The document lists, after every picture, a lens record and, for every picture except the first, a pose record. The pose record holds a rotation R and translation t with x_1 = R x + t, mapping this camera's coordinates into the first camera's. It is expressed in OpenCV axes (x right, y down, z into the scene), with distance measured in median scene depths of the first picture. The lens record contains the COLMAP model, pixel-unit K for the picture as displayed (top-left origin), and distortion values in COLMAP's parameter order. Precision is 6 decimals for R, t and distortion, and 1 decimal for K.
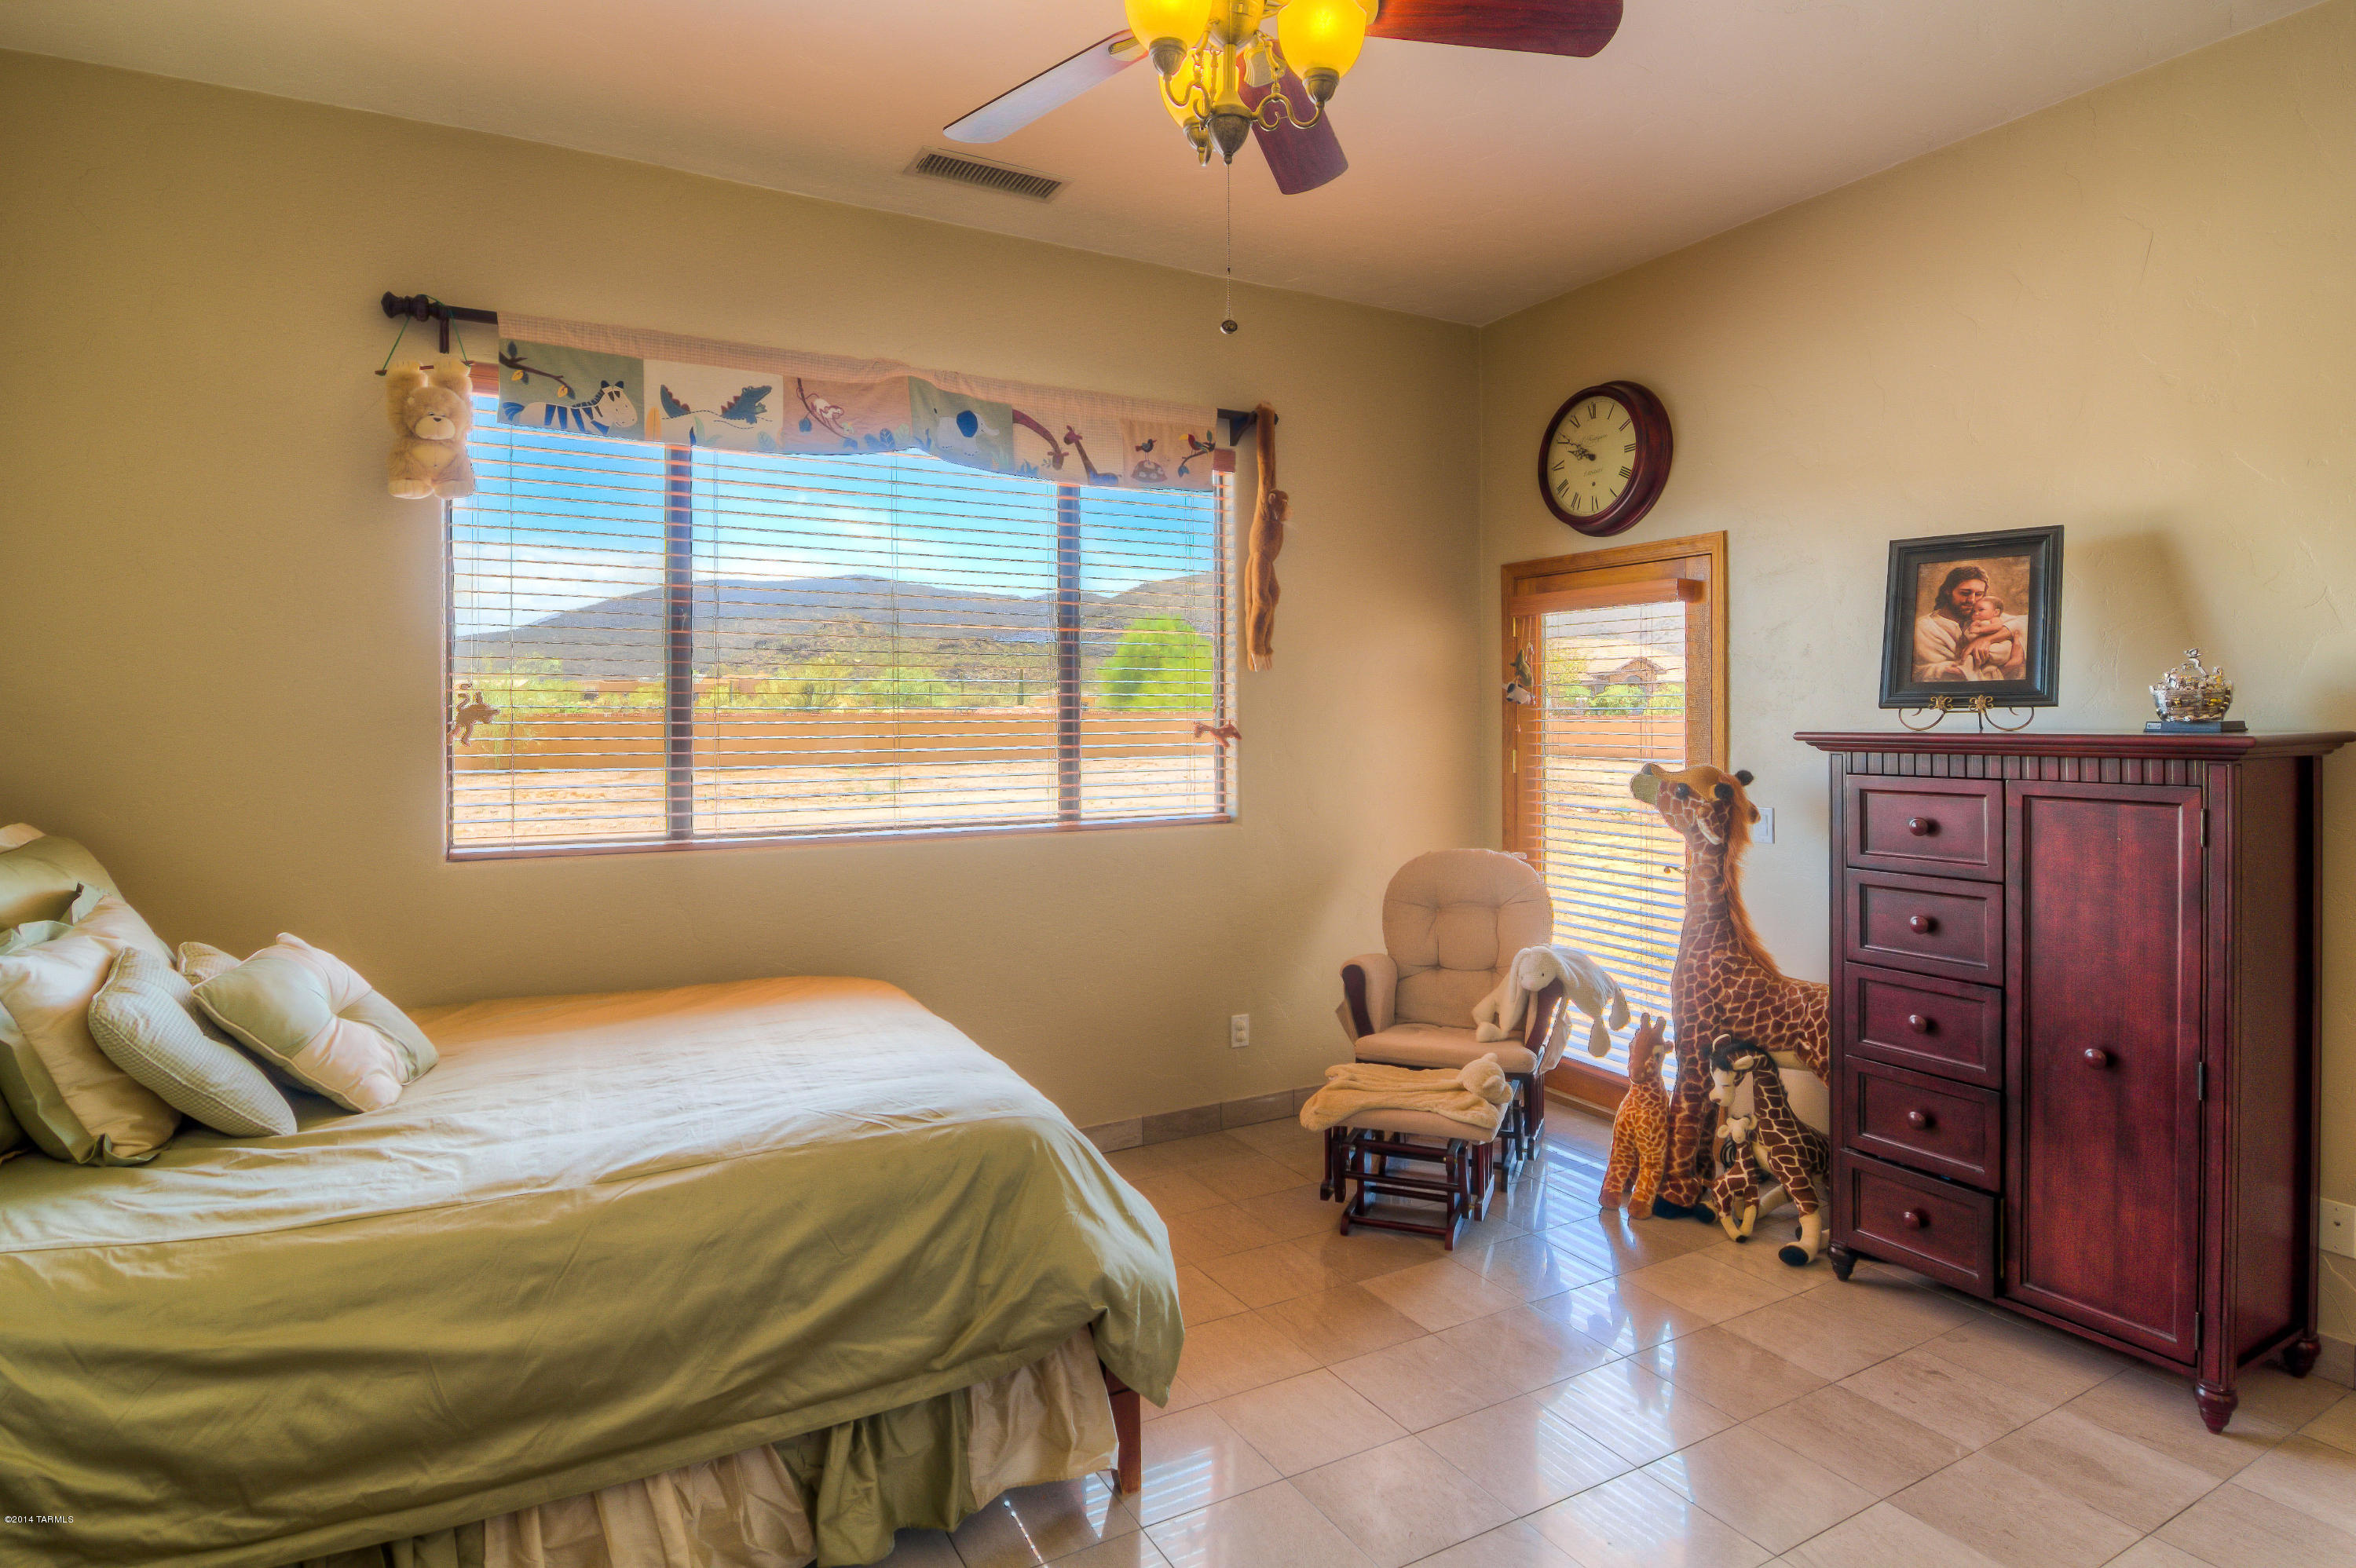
lens RADIAL K [[1232.8, 0, 1167.1], [0, 1232.8, 721.9], [0, 0, 1]] dist [-0.010130, -0.010688]
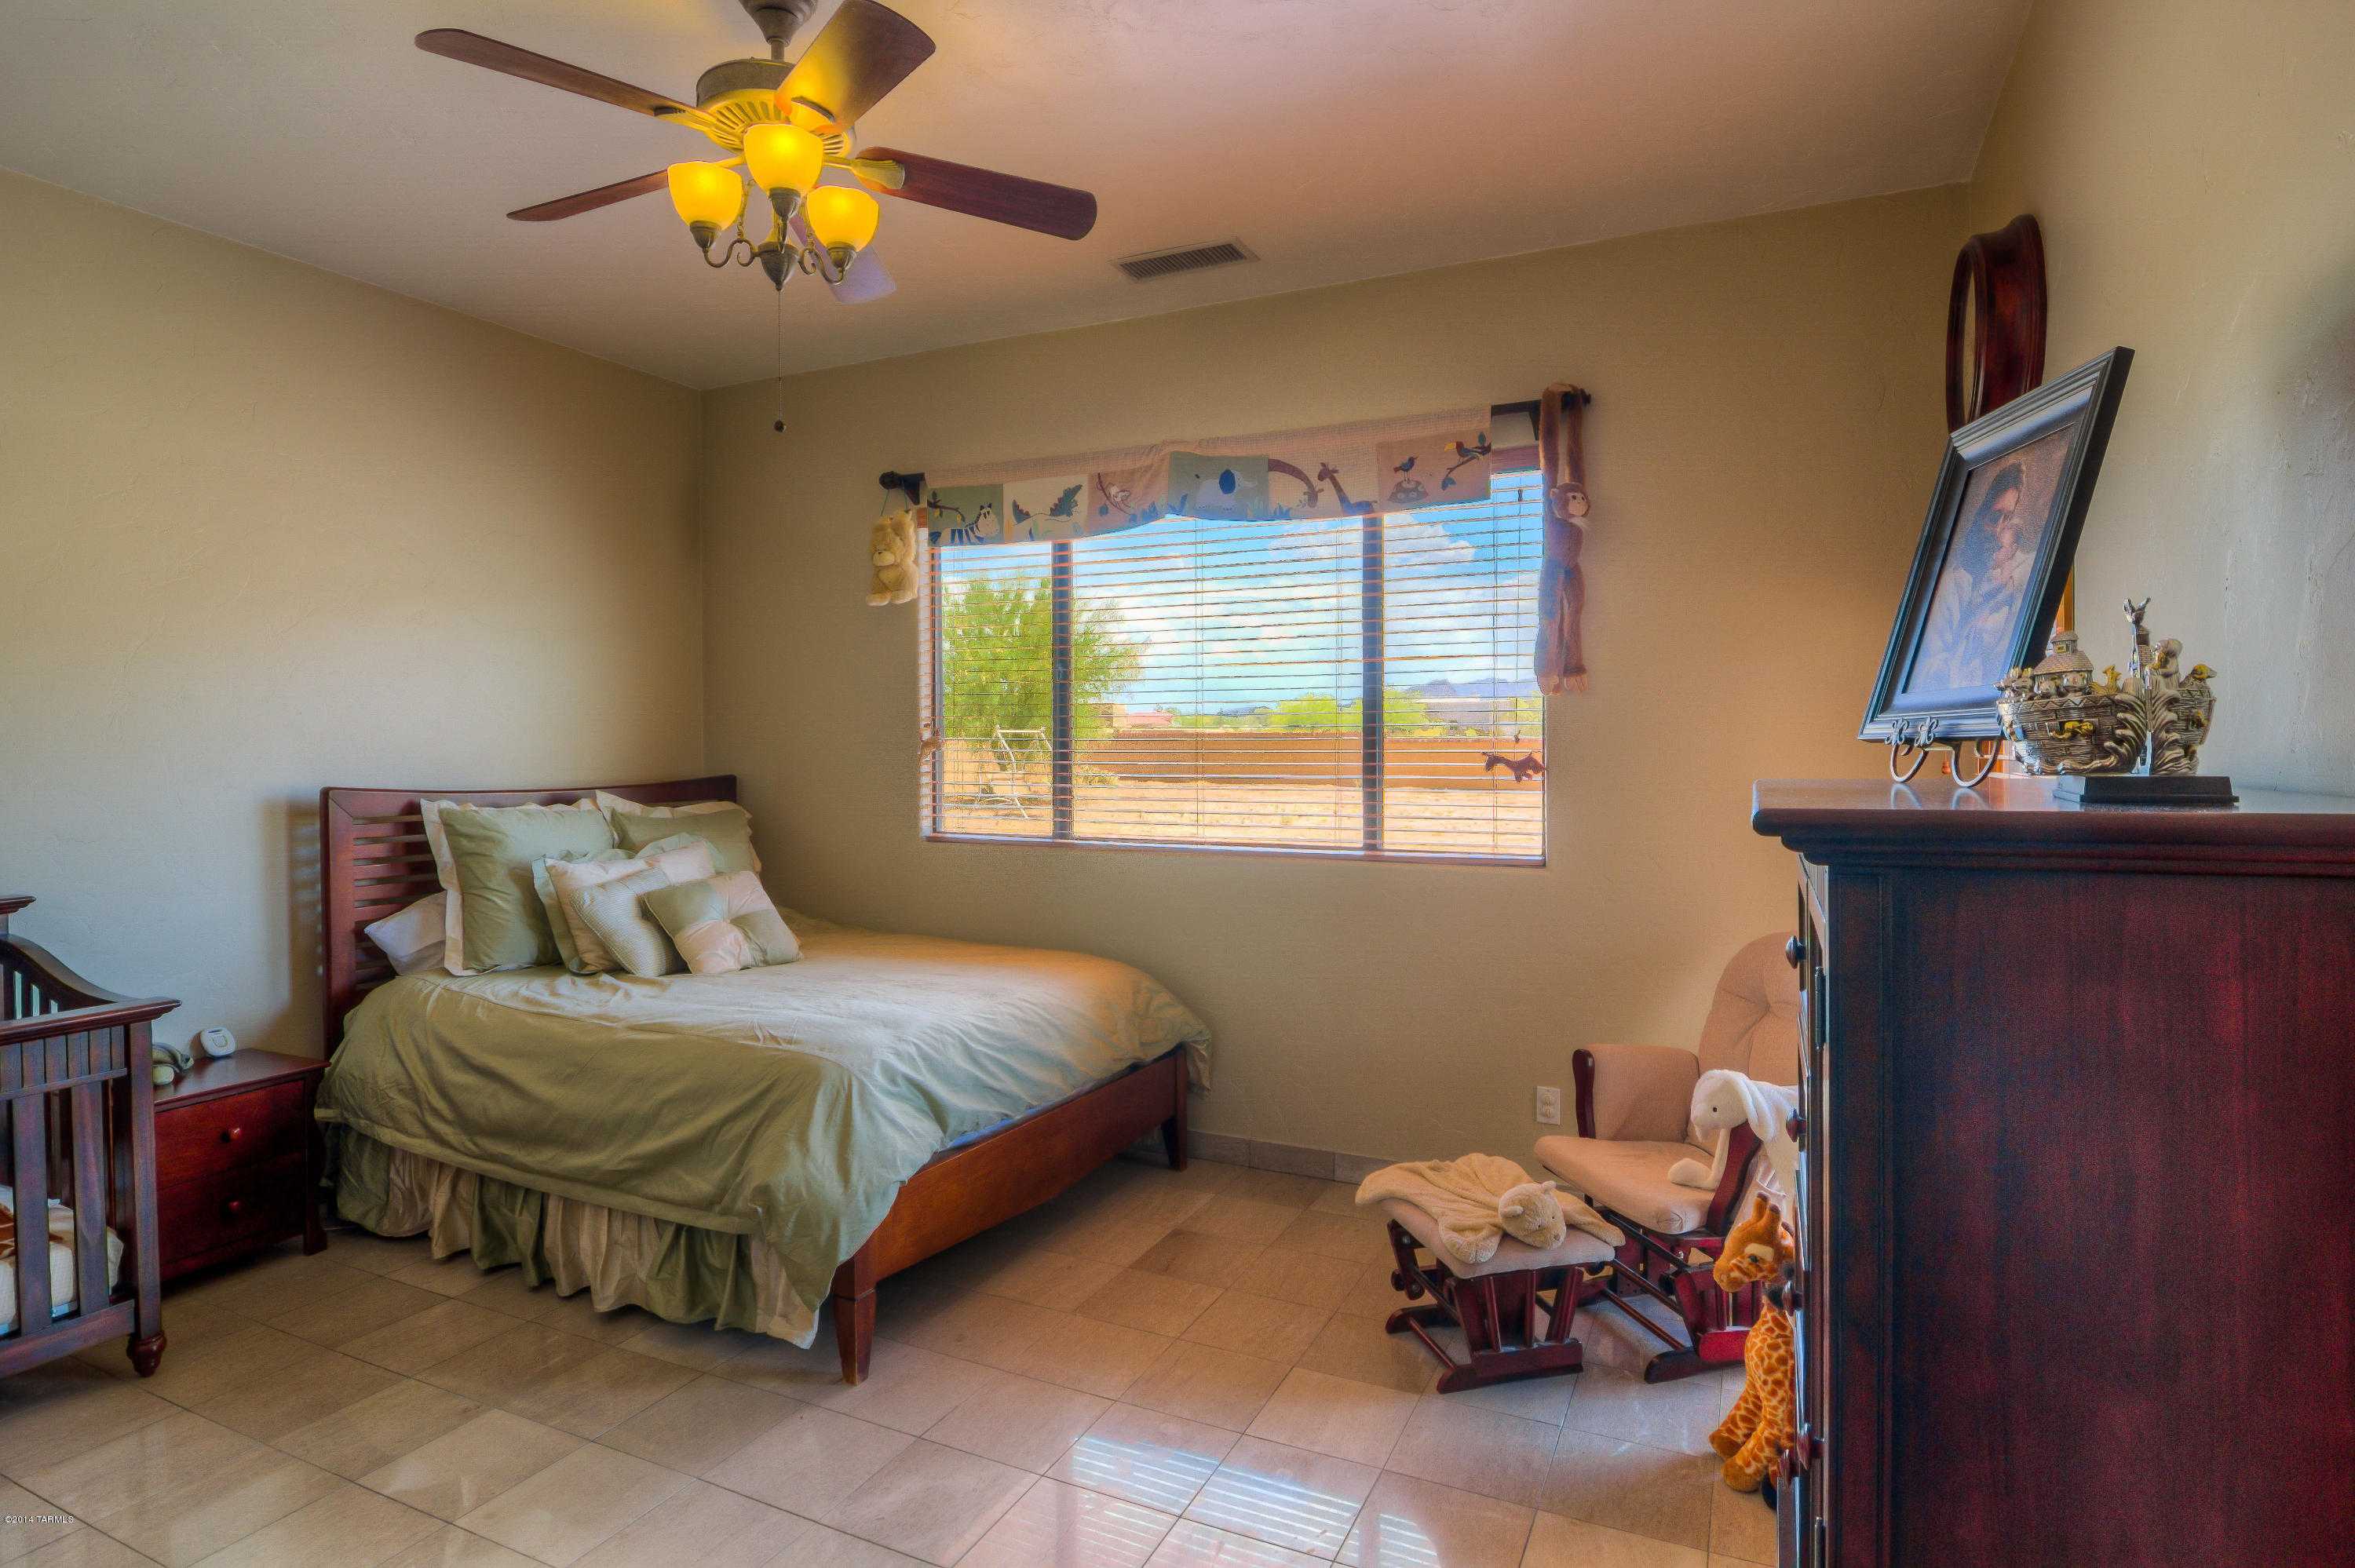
lens RADIAL K [[1198.5, 0, 1269.2], [0, 1198.5, 758.2], [0, 0, 1]] dist [-0.002567, -0.010718]
pose [[0.603175, 0.012216, -0.797515, 0.781502], [-0.004780, 0.999920, 0.011701, -0.007451], [0.797594, -0.003246, 0.603186, 0.414205]]
